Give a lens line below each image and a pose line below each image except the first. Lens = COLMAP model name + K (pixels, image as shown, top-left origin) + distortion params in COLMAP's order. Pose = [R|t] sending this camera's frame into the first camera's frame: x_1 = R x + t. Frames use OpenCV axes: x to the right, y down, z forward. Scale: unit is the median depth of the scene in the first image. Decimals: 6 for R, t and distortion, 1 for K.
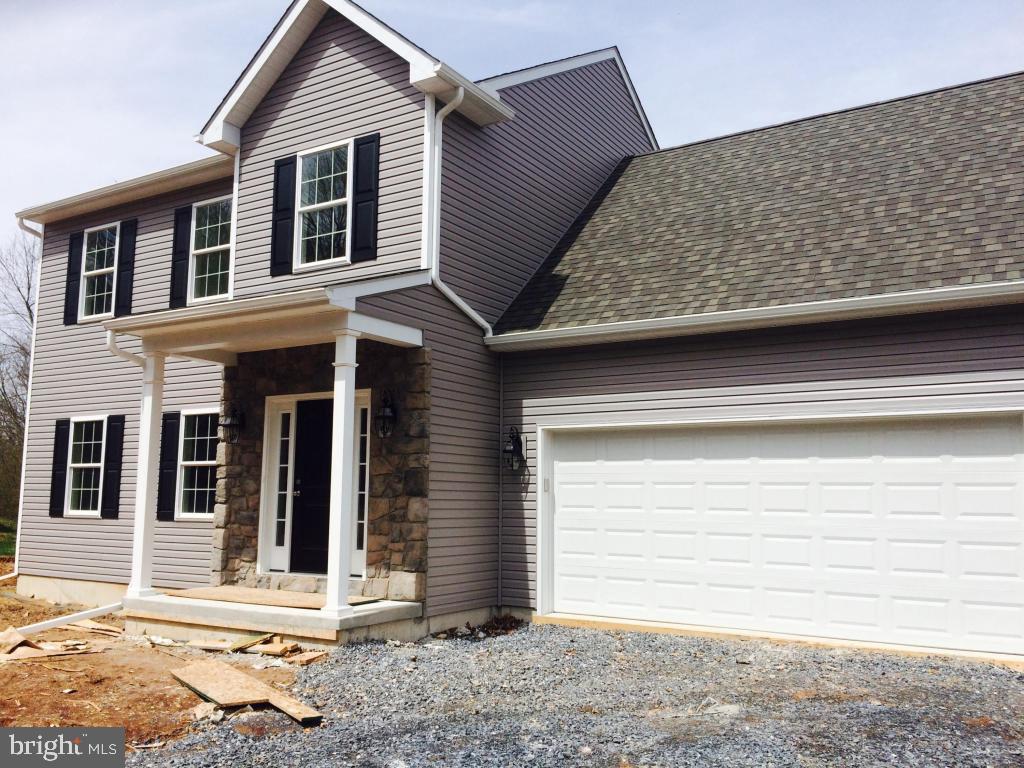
lens RADIAL K [[871.9, 0, 508.4], [0, 871.9, 380.3], [0, 0, 1]] dist [0.039396, 0.005325]
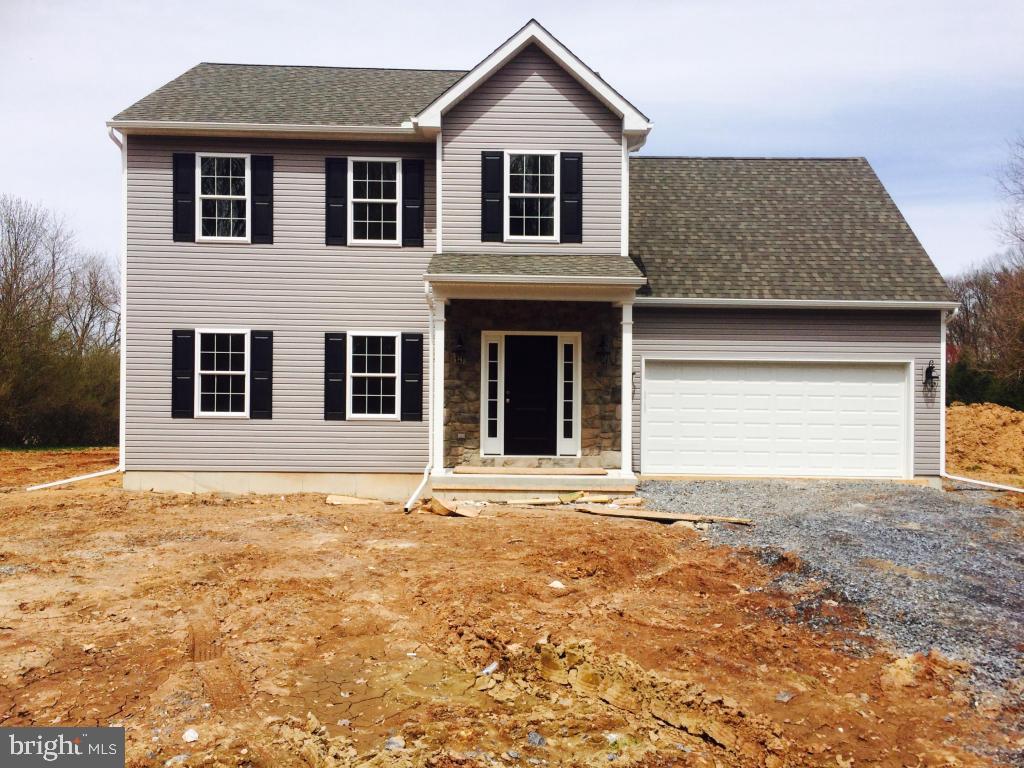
lens RADIAL K [[871.9, 0, 508.4], [0, 871.9, 380.3], [0, 0, 1]] dist [0.039396, 0.005325]
pose [[0.841326, 0.005039, 0.540504, -0.984939], [-0.077401, 0.990775, 0.111242, -0.060172], [-0.534957, -0.135426, 0.833955, -0.176395]]
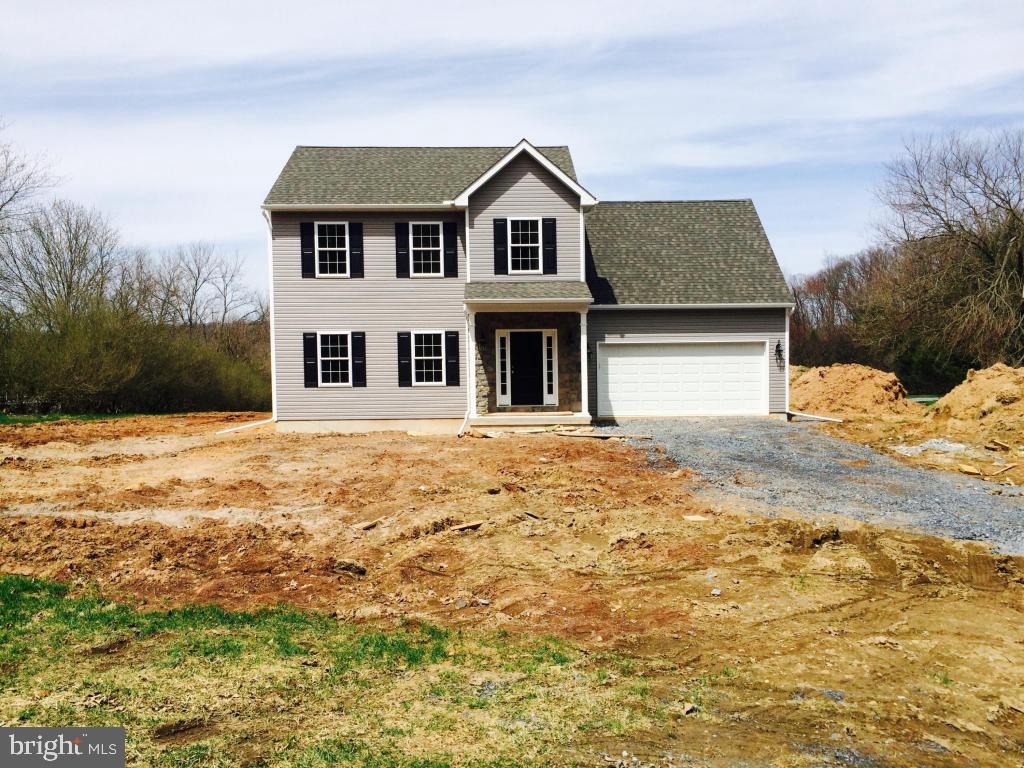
lens RADIAL K [[871.9, 0, 508.4], [0, 871.9, 380.3], [0, 0, 1]] dist [0.039396, 0.005325]
pose [[0.835285, -0.035590, 0.548663, -1.482087], [-0.055865, 0.987245, 0.149088, -0.188157], [-0.546971, -0.155182, 0.822643, -0.873321]]
